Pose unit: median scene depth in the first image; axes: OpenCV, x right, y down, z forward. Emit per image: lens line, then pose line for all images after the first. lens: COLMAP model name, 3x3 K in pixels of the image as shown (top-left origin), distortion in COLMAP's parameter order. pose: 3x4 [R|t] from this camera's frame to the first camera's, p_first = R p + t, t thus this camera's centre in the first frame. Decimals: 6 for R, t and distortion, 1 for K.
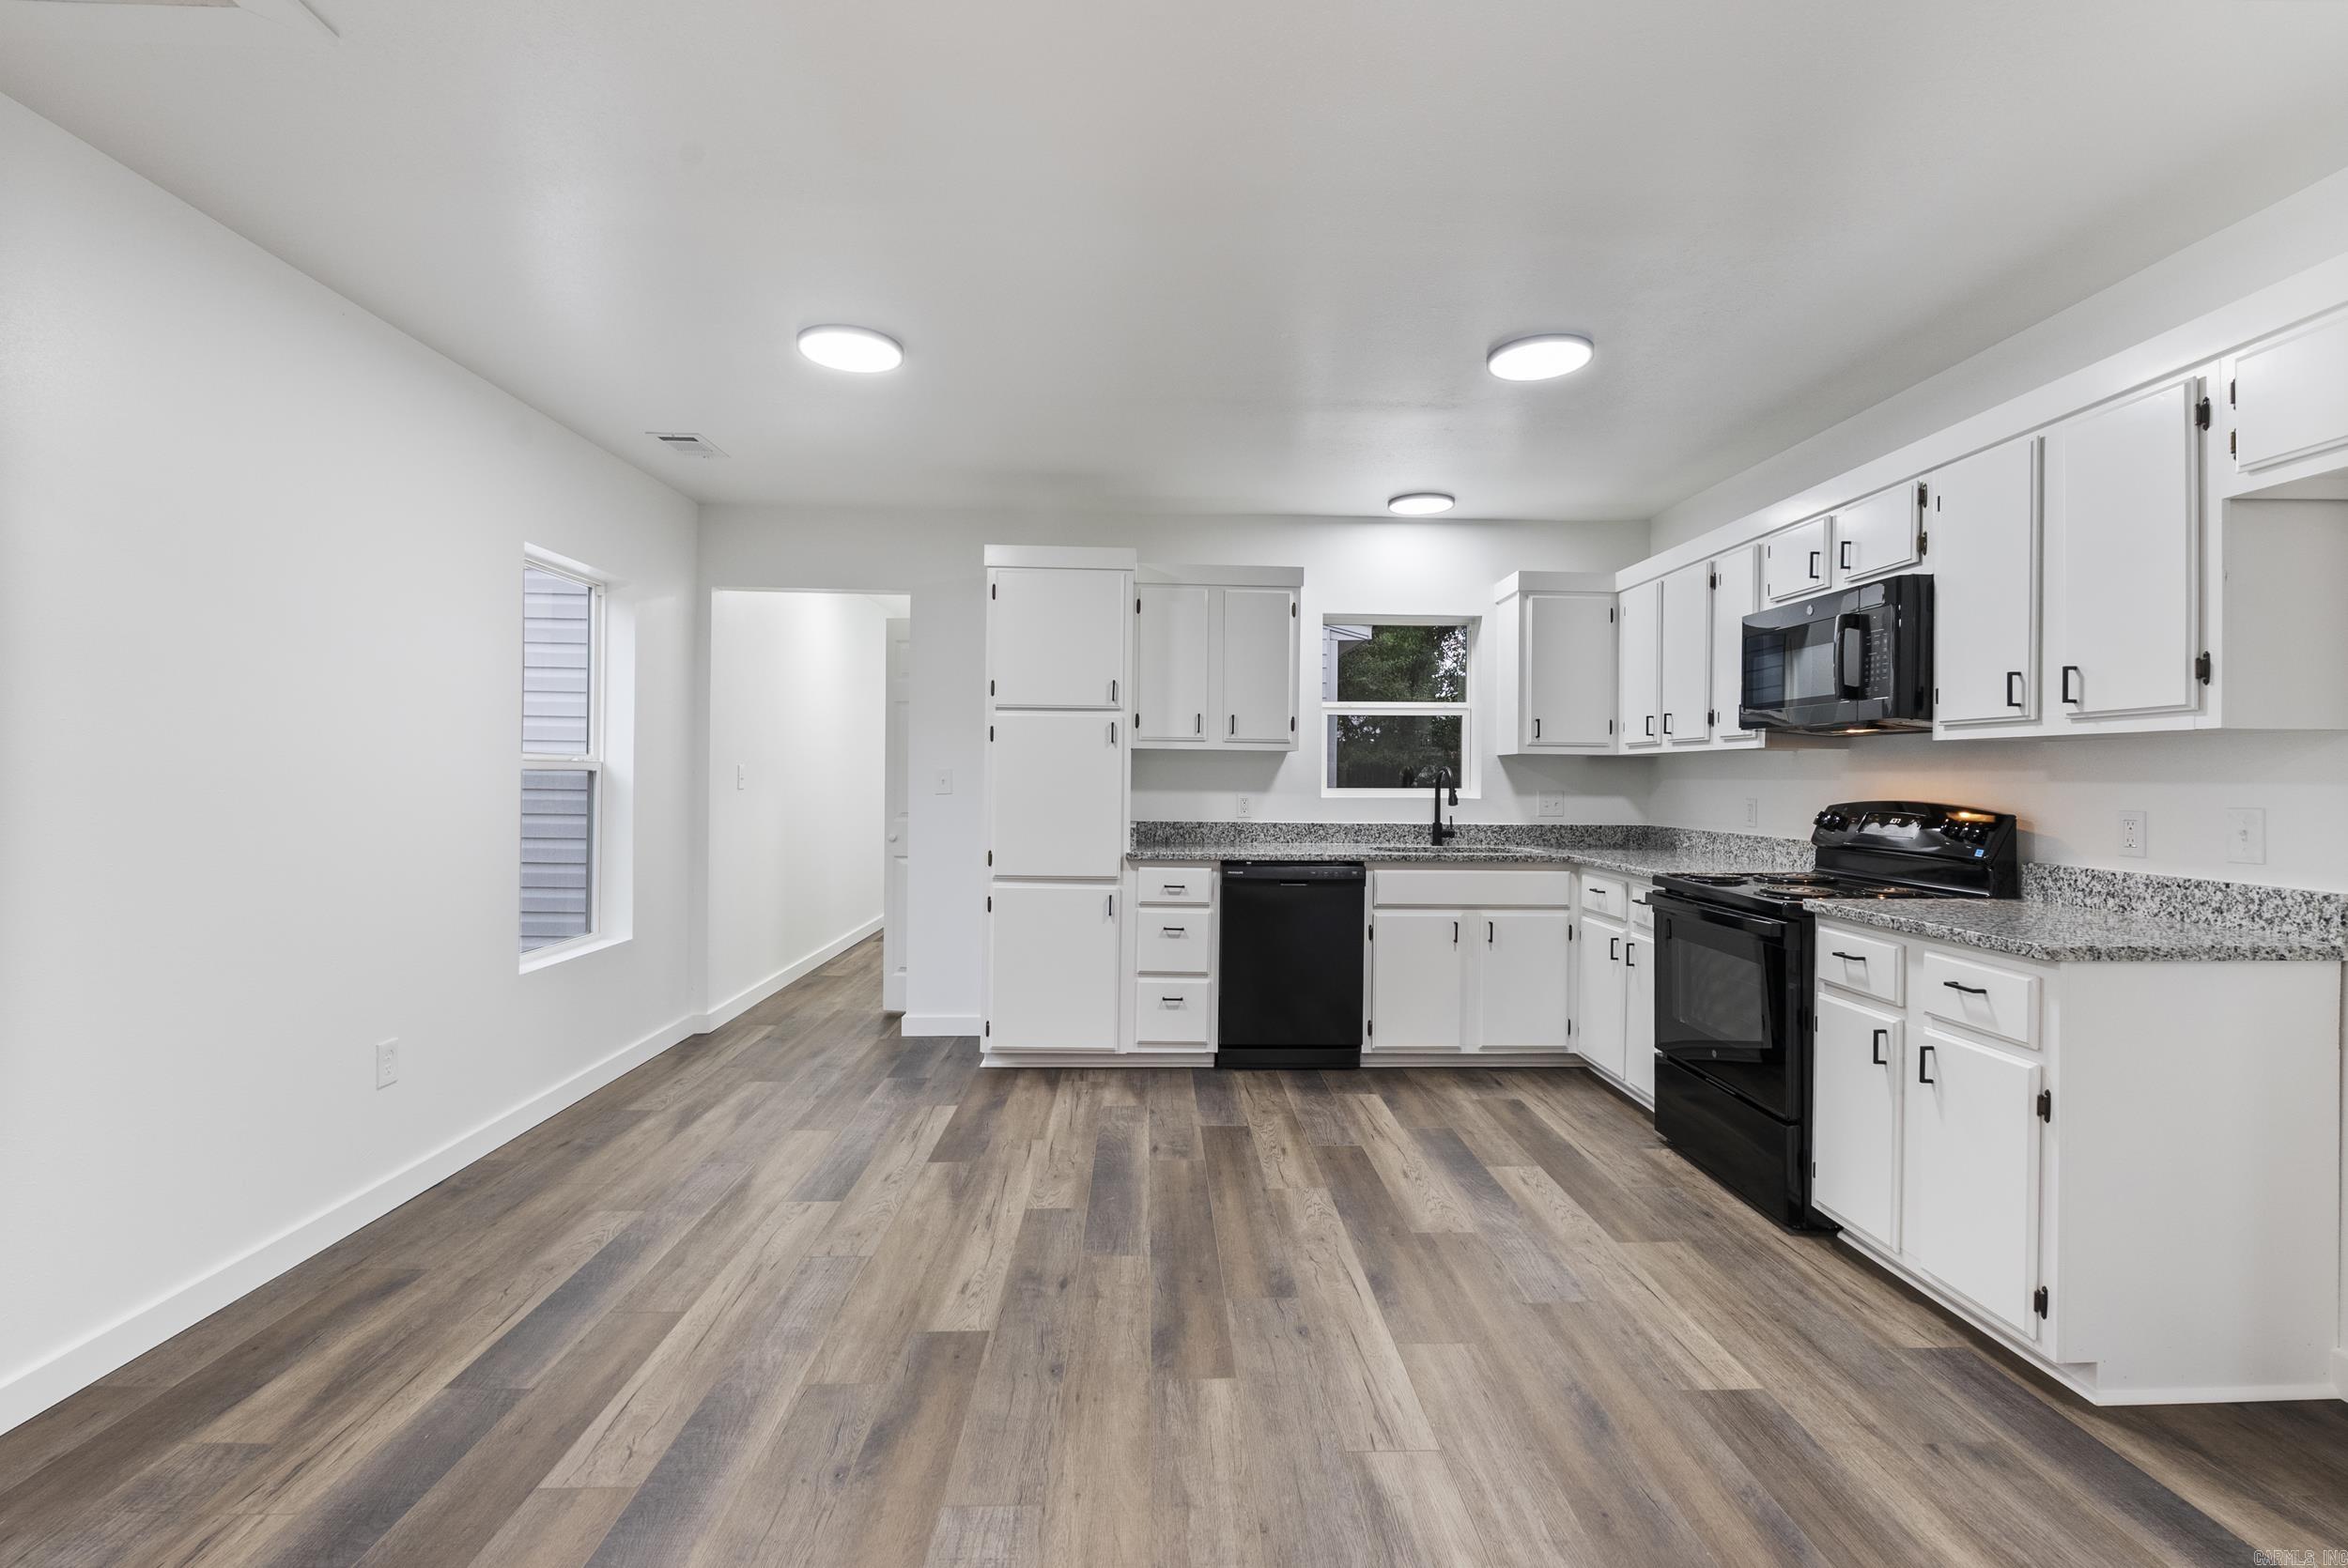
lens RADIAL K [[1036.8, 0, 1177.3], [0, 1036.8, 772.6], [0, 0, 1]] dist [-0.004208, 0.000176]
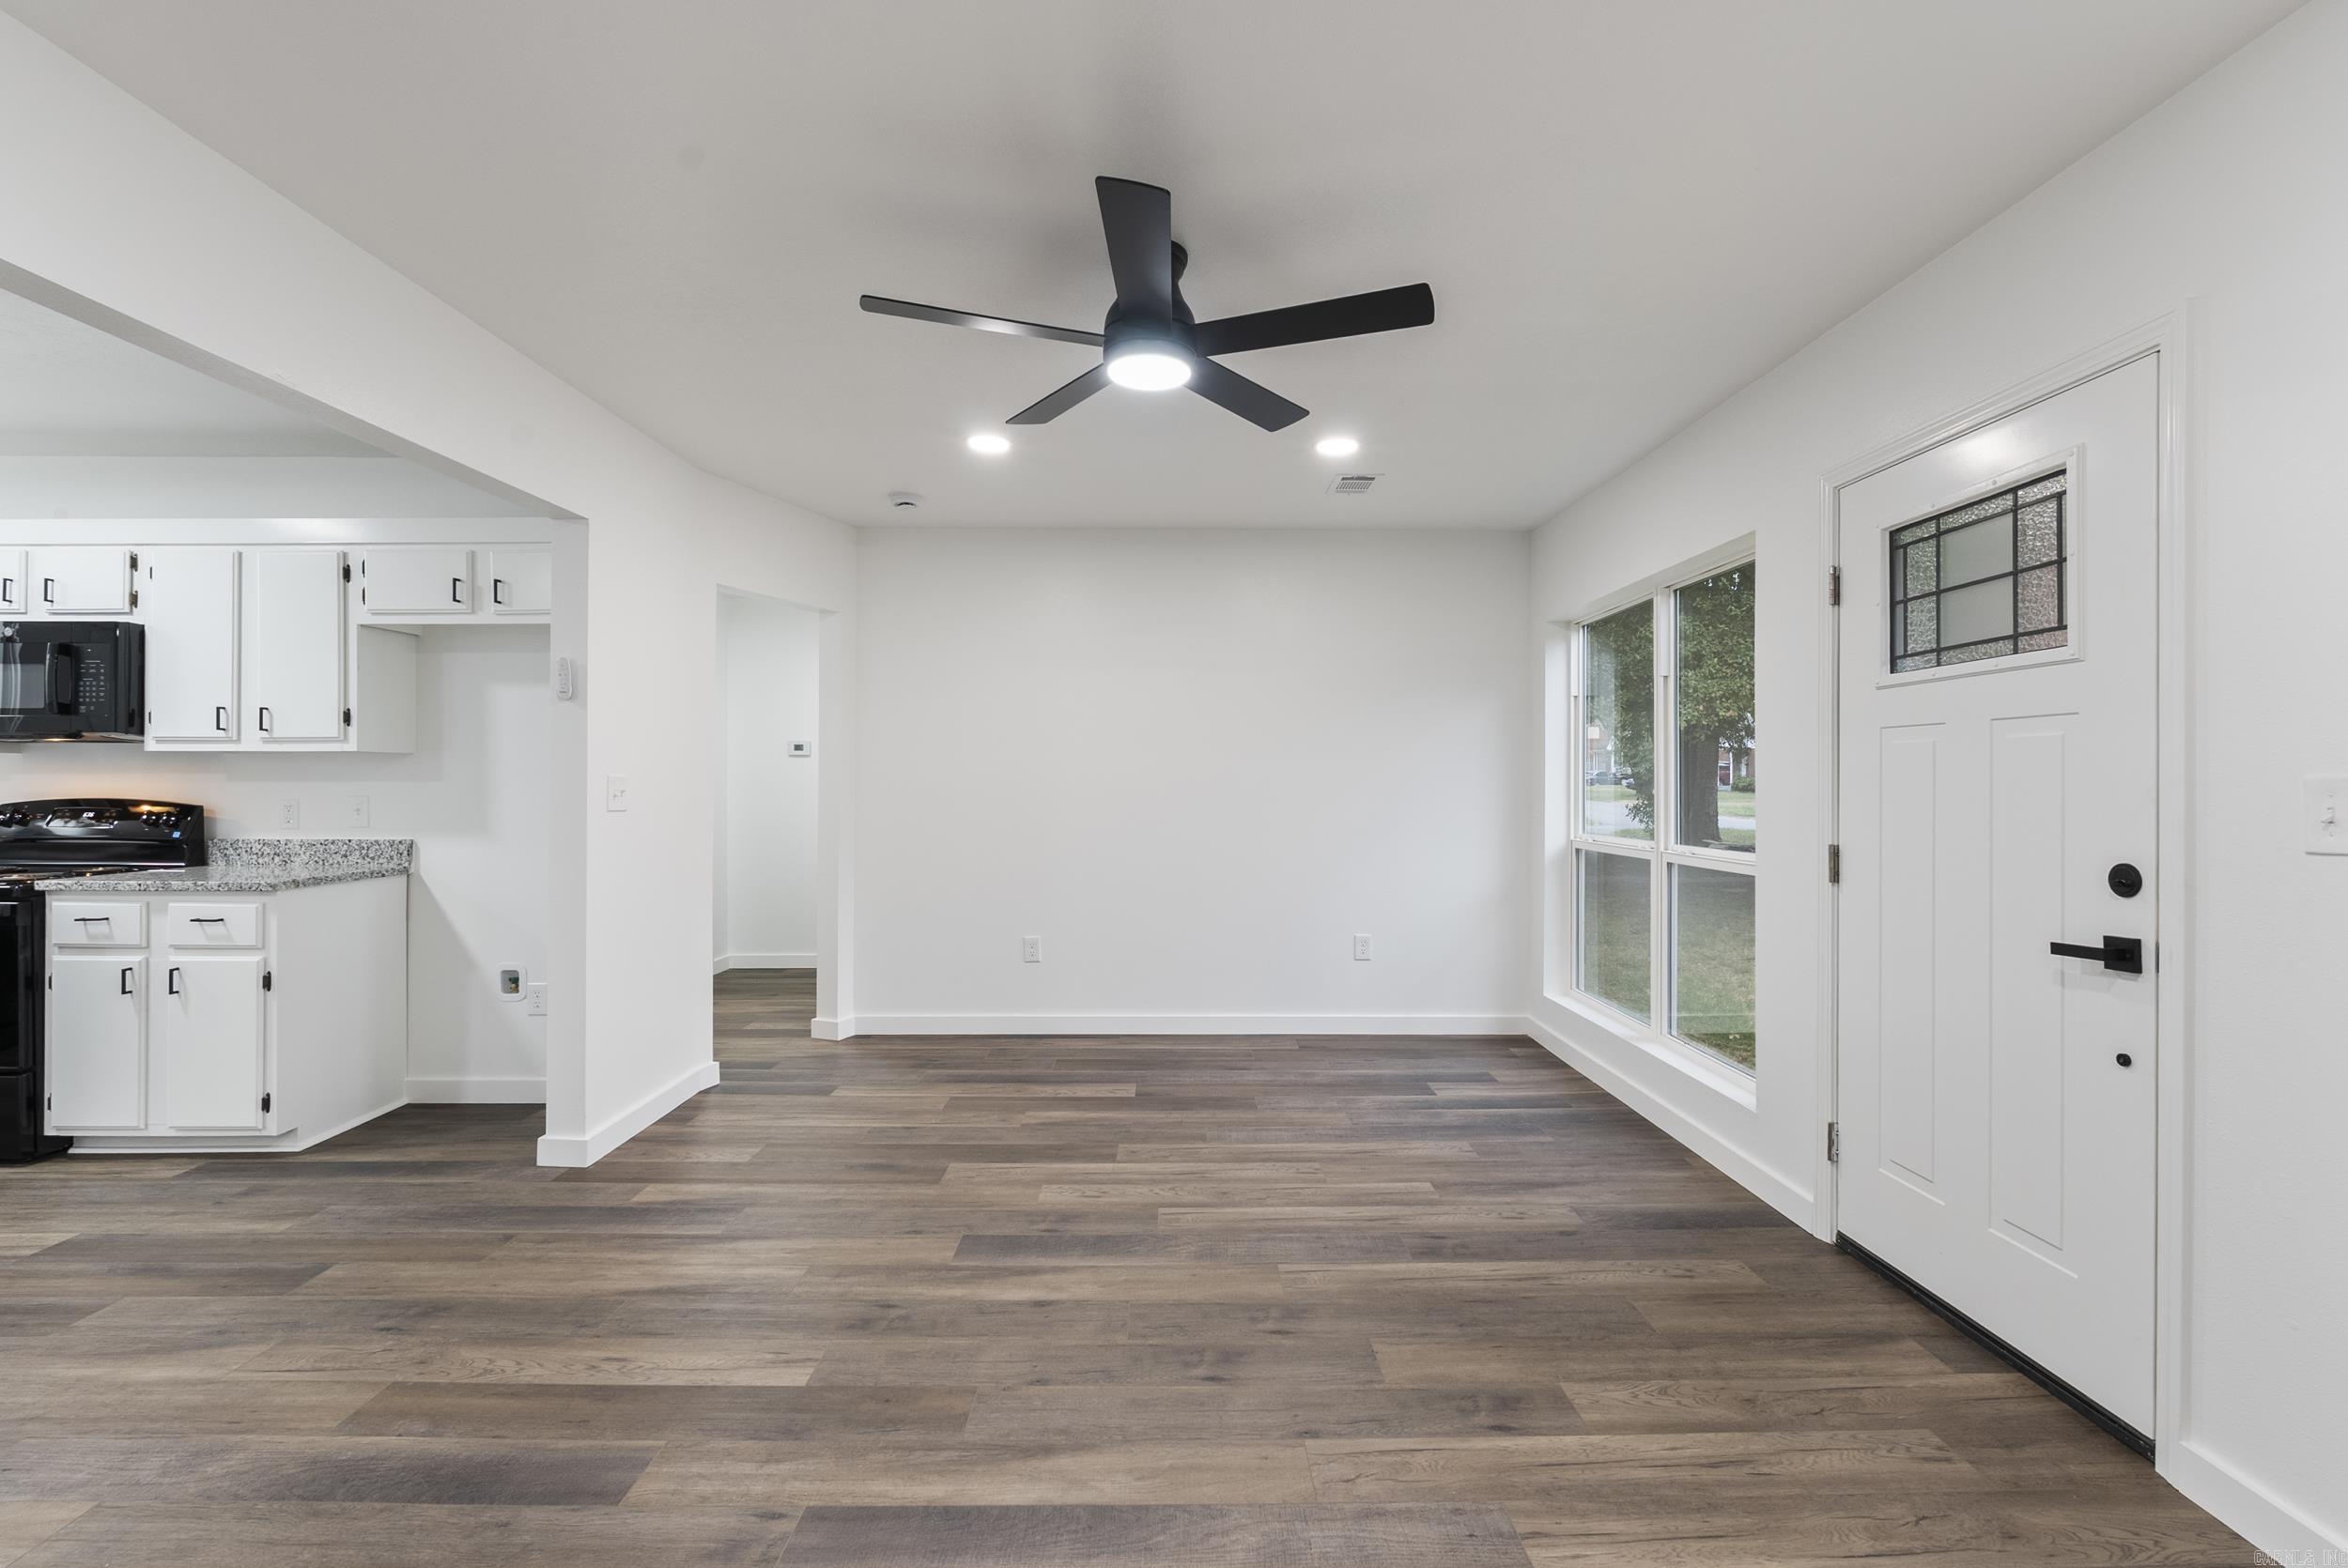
lens RADIAL K [[1035.6, 0, 1180.0], [0, 1035.6, 781.4], [0, 0, 1]] dist [-0.006068, 0.000409]
pose [[0.015367, -0.007078, 0.999857, -0.484624], [-0.003605, 0.999968, 0.007134, -0.005368], [-0.999875, -0.003714, 0.015341, -0.292990]]
